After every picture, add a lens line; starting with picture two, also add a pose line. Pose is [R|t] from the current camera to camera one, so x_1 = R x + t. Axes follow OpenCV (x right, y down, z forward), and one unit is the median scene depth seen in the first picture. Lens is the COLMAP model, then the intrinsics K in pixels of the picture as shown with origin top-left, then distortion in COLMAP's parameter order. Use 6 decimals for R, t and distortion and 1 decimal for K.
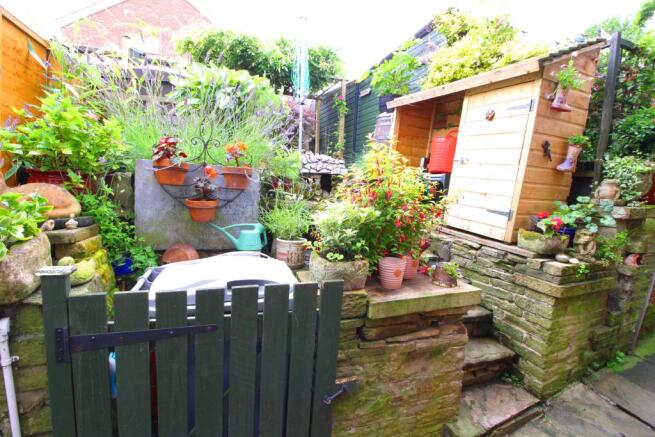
lens RADIAL K [[311.8, 0, 324.8], [0, 311.8, 218.8], [0, 0, 1]] dist [-0.015863, -0.000762]
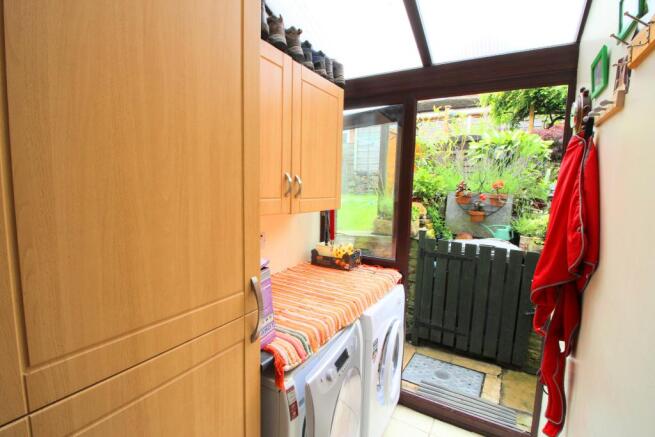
lens RADIAL K [[311.8, 0, 324.7], [0, 311.8, 218.9], [0, 0, 1]] dist [-0.015863, -0.000762]
pose [[0.613575, 0.055177, -0.787706, 0.635671], [-0.090549, 0.995892, -0.000772, 0.087097], [0.784428, 0.071800, 0.616050, -1.093651]]
